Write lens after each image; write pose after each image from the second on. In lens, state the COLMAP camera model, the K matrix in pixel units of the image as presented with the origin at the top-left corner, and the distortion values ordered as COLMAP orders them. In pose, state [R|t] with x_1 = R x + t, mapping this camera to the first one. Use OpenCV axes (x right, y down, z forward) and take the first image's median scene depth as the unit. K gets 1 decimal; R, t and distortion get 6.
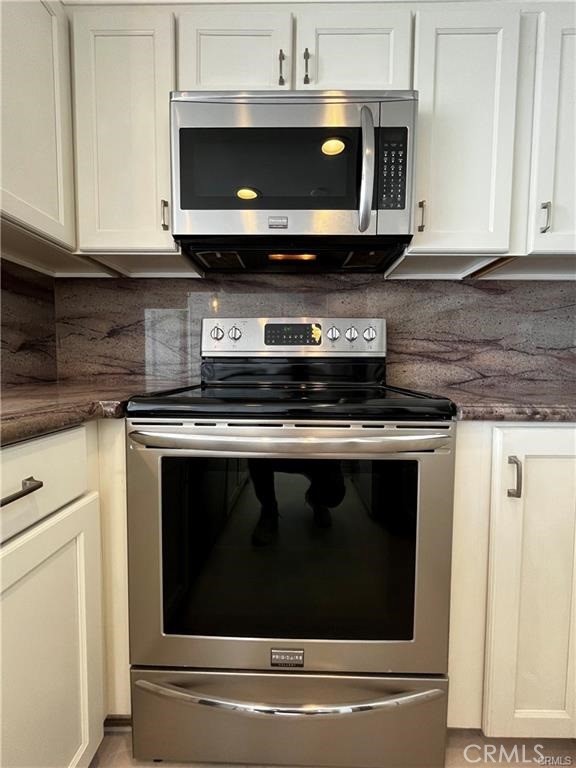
lens RADIAL K [[314.6, 0, 291.0], [0, 314.6, 382.4], [0, 0, 1]] dist [0.002657, -0.000334]
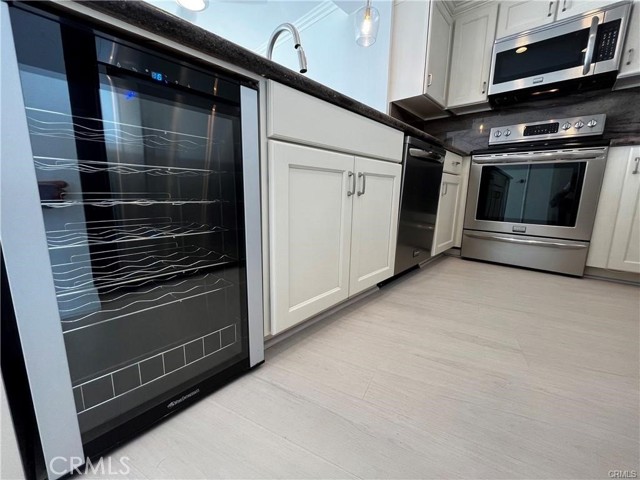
lens RADIAL K [[262.2, 0, 320.0], [0, 262.2, 237.6], [0, 0, 1]] dist [0.002657, -0.000334]
pose [[0.758838, 0.118181, -0.640468, 0.124554], [-0.043940, 0.990448, 0.130699, 0.510911], [0.649796, -0.071037, 0.756782, -1.721977]]
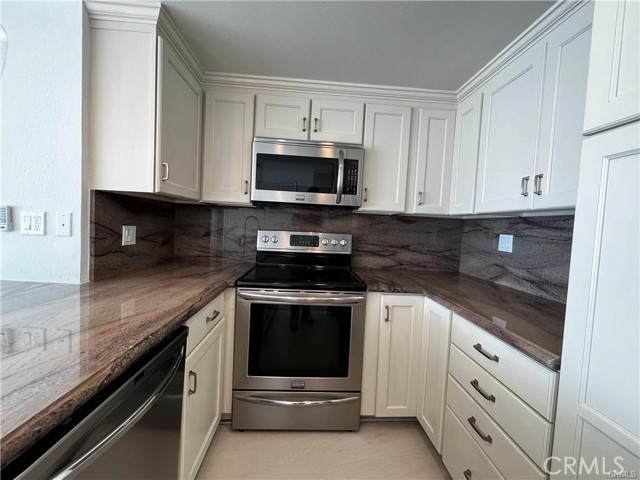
lens RADIAL K [[262.2, 0, 320.0], [0, 262.2, 237.6], [0, 0, 1]] dist [0.002657, -0.000334]
pose [[0.996209, 0.038807, 0.077856, -0.032492], [-0.038255, 0.999231, -0.008560, -0.207854], [-0.078128, 0.005549, 0.996928, -0.804985]]
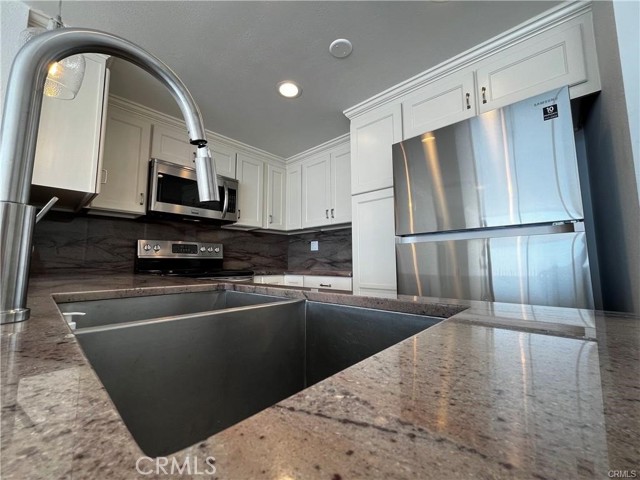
lens RADIAL K [[262.2, 0, 320.0], [0, 262.2, 237.6], [0, 0, 1]] dist [0.002657, -0.000334]
pose [[0.663363, 0.064535, 0.745510, -1.001988], [0.049289, 0.990342, -0.129586, 0.082596], [-0.746673, 0.122708, 0.653776, -1.304847]]
